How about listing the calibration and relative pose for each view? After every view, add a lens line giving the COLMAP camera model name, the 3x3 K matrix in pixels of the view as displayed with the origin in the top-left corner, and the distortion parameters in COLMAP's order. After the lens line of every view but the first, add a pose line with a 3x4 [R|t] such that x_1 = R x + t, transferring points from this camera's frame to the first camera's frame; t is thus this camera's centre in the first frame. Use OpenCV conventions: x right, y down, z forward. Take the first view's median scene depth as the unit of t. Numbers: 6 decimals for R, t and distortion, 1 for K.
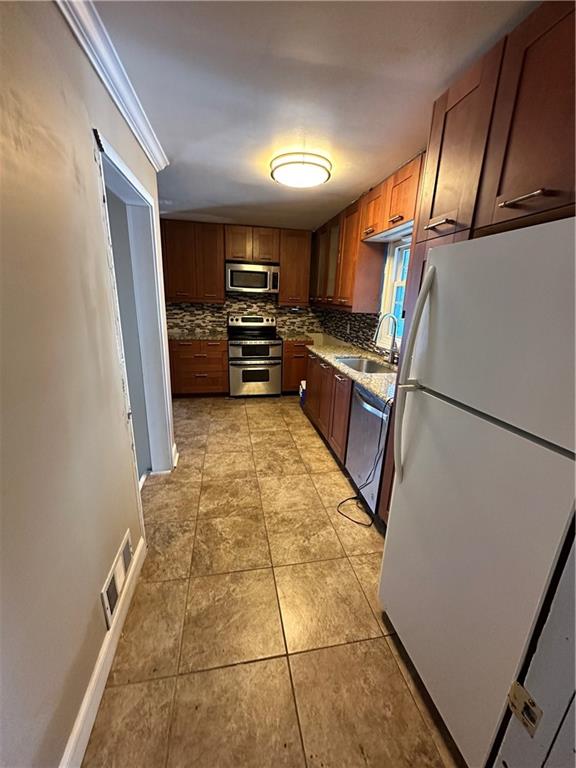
lens RADIAL K [[305.5, 0, 287.7], [0, 305.5, 386.4], [0, 0, 1]] dist [-0.001930, 0.000770]
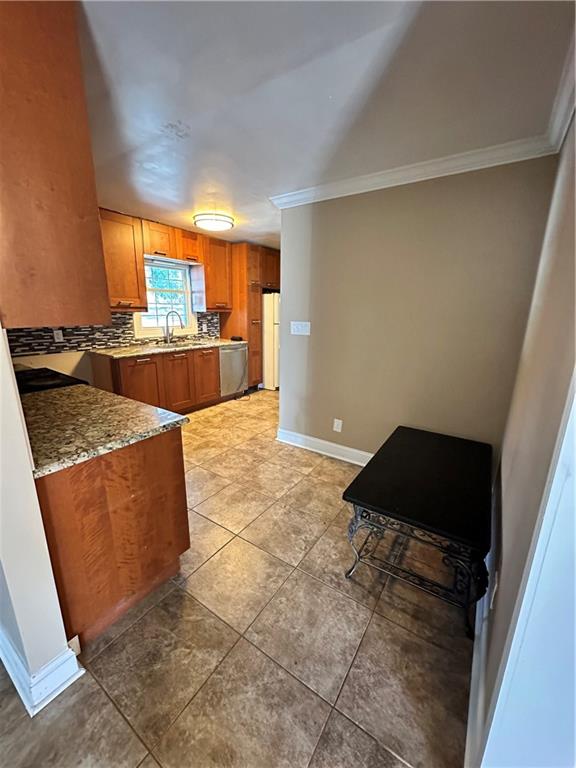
lens RADIAL K [[305.5, 0, 285.7], [0, 305.5, 382.9], [0, 0, 1]] dist [-0.001930, 0.000770]
pose [[-0.709776, -0.210516, 0.672235, -0.977163], [0.157823, 0.882519, 0.443005, -0.417806], [-0.686520, 0.420528, -0.593166, 1.367576]]
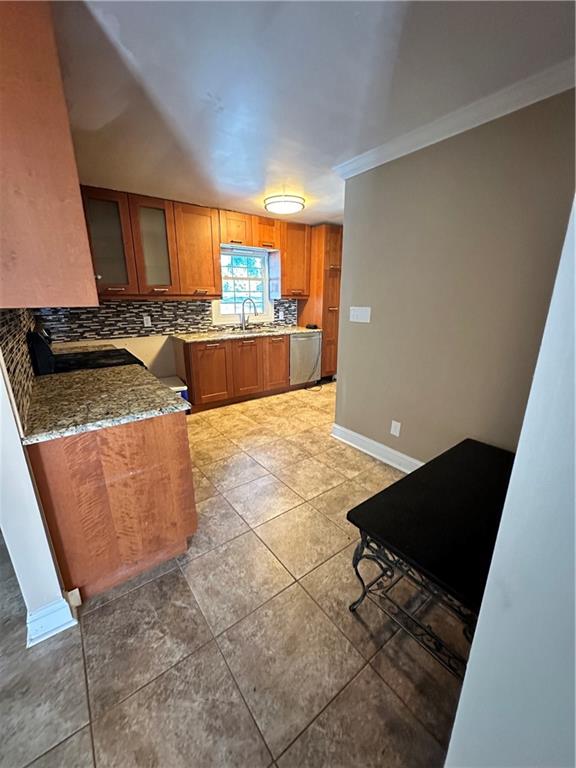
lens RADIAL K [[305.5, 0, 286.5], [0, 305.5, 382.9], [0, 0, 1]] dist [-0.001930, 0.000770]
pose [[-0.441357, -0.275961, 0.853844, -1.013772], [0.236795, 0.881990, 0.407458, -0.368085], [-0.865524, 0.382021, -0.323926, 1.229588]]
